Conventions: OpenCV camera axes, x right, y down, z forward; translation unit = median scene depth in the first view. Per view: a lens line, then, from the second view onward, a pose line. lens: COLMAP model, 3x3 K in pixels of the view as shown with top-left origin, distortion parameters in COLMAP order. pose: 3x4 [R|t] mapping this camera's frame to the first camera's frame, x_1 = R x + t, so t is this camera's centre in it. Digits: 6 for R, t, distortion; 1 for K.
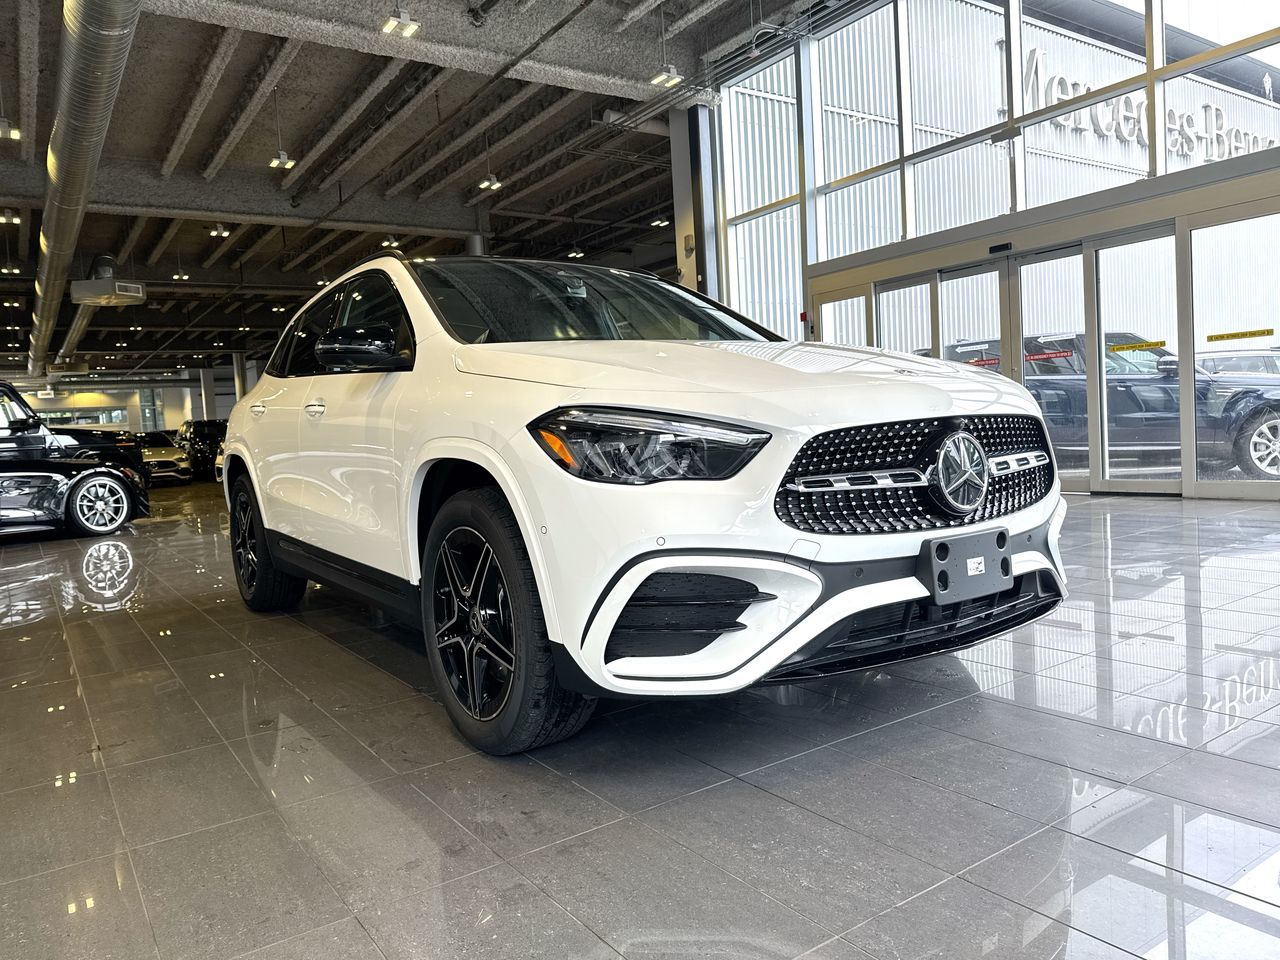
lens RADIAL K [[911.9, 0, 638.9], [0, 911.9, 480.8], [0, 0, 1]] dist [0.042267, -0.039173]
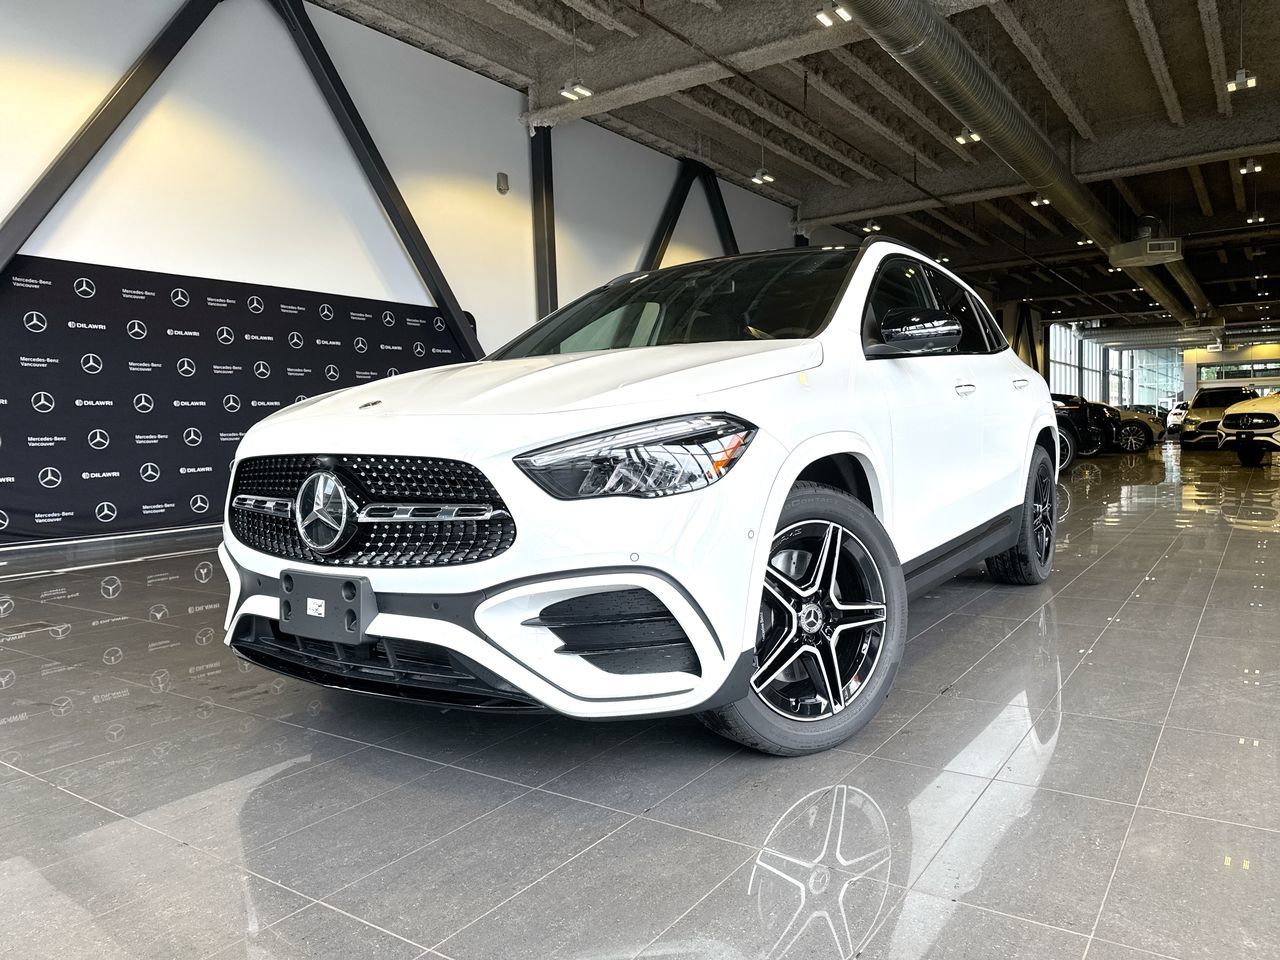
lens RADIAL K [[911.9, 0, 638.9], [0, 911.9, 480.8], [0, 0, 1]] dist [0.042267, -0.039173]
pose [[0.360349, 0.100810, -0.927354, 0.284037], [-0.049616, 0.994807, 0.088863, -0.030077], [0.931497, 0.013990, 0.363479, 0.197225]]
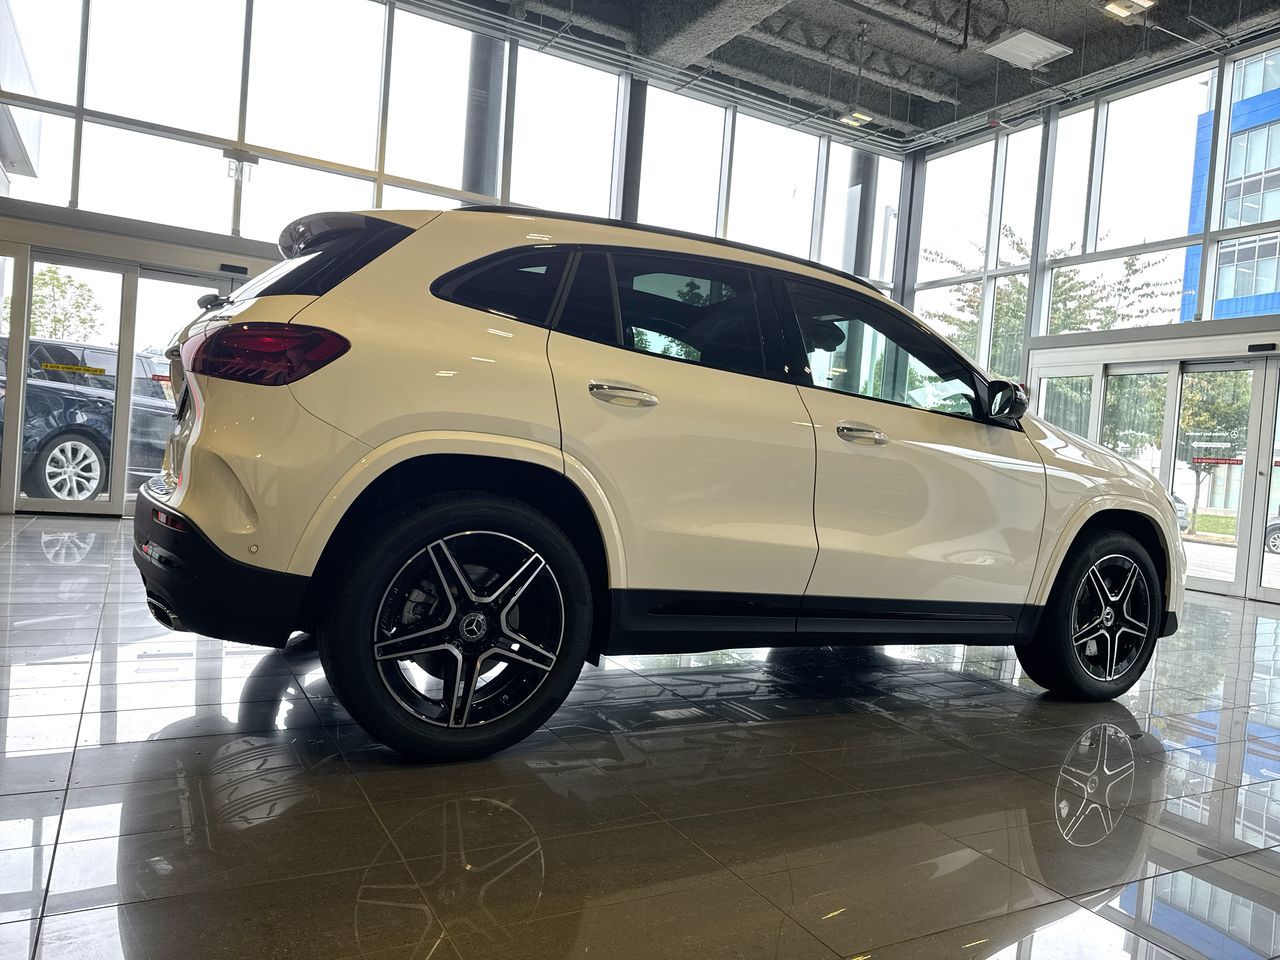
lens RADIAL K [[913.5, 0, 640.0], [0, 913.5, 480.0], [0, 0, 1]] dist [0.008621, 0.001634]
pose [[0.092453, 0.045981, 0.994655, -0.413878], [-0.024098, 0.998744, -0.043930, 0.002346], [-0.995425, -0.019908, 0.093445, 0.379779]]
